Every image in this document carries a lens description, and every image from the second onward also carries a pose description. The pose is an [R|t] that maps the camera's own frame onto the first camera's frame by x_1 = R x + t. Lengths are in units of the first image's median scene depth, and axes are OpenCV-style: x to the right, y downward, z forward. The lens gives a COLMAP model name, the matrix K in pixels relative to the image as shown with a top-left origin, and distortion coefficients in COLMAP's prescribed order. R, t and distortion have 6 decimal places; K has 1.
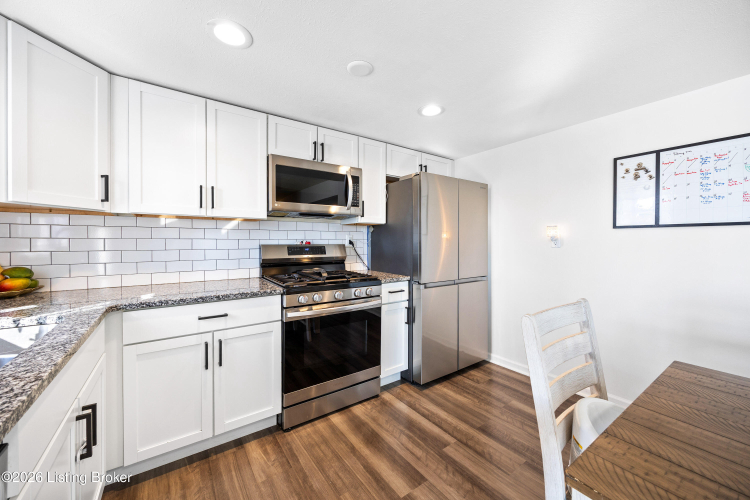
lens RADIAL K [[291.7, 0, 377.8], [0, 291.7, 245.0], [0, 0, 1]] dist [0.002945, 0.000122]
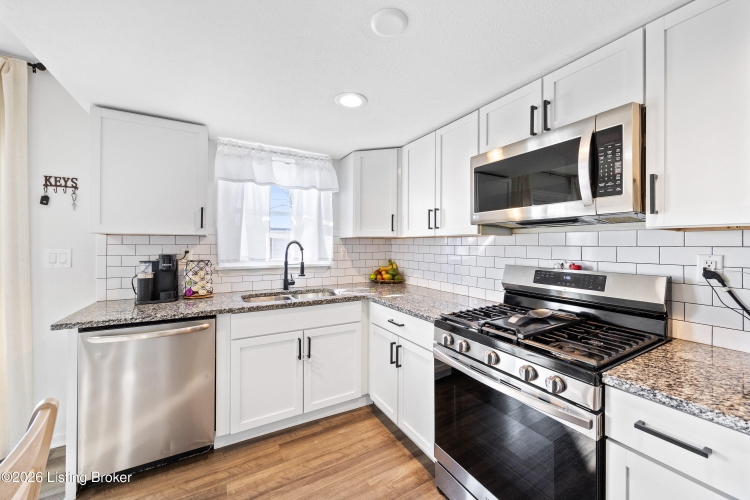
lens RADIAL K [[291.7, 0, 378.8], [0, 291.7, 244.0], [0, 0, 1]] dist [0.002945, 0.000122]
pose [[-0.088791, -0.000450, -0.996050, 0.453091], [-0.018247, 0.999833, 0.001174, -0.054716], [0.995883, 0.018279, -0.088784, 0.743702]]
